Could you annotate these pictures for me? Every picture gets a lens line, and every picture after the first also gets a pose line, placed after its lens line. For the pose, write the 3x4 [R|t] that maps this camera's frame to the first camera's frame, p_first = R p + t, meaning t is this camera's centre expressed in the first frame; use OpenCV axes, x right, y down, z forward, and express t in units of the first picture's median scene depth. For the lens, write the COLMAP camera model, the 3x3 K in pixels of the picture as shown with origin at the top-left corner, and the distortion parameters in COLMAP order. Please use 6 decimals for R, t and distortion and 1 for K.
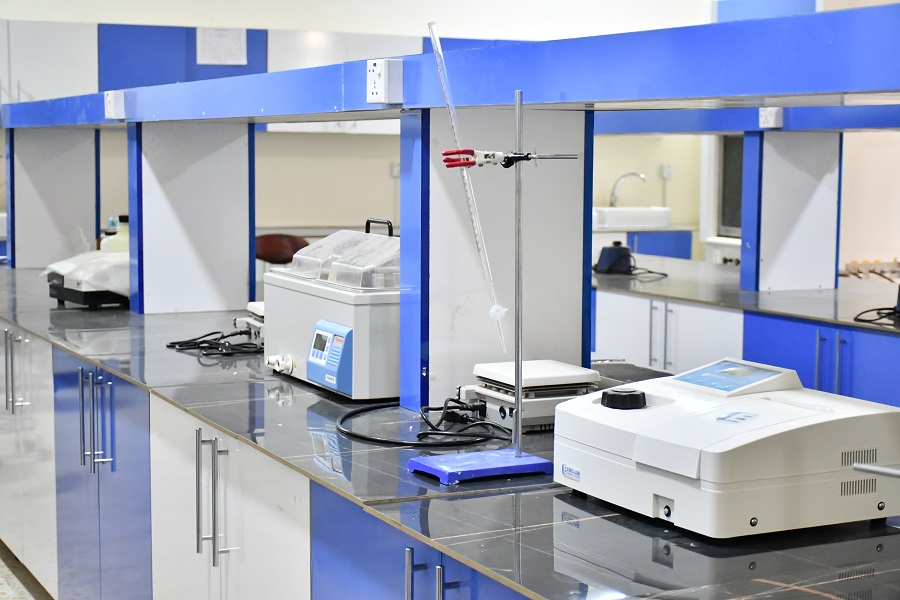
lens RADIAL K [[1634.3, 0, 450.7], [0, 1634.3, 300.7], [0, 0, 1]] dist [-0.040832, 0.000000]
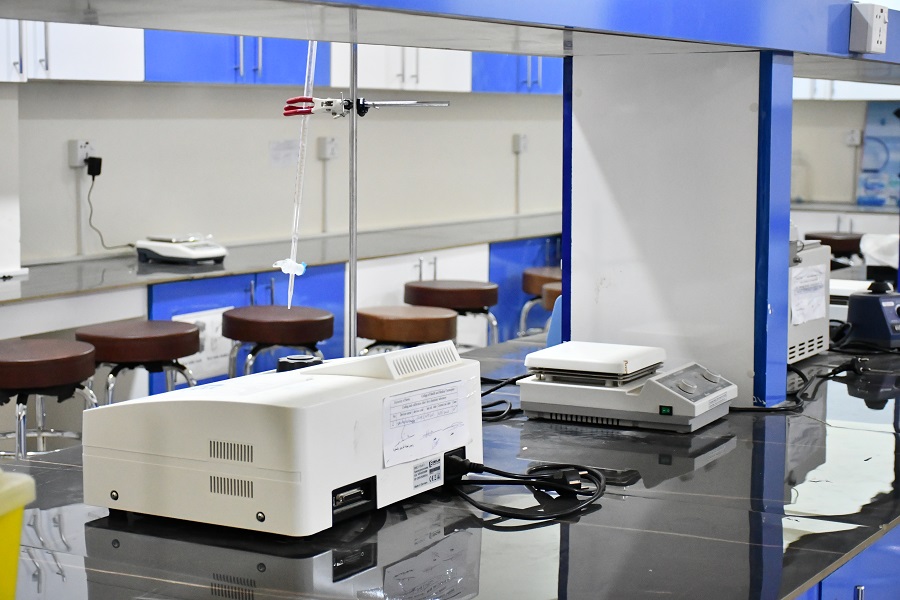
lens RADIAL K [[1634.3, 0, 450.6], [0, 1634.3, 299.4], [0, 0, 1]] dist [-0.040832, 0.000000]
pose [[0.546383, 0.083015, -0.833411, 0.868487], [-0.076494, 0.995863, 0.049047, -0.027292], [0.834035, 0.036953, 0.550472, 0.543183]]
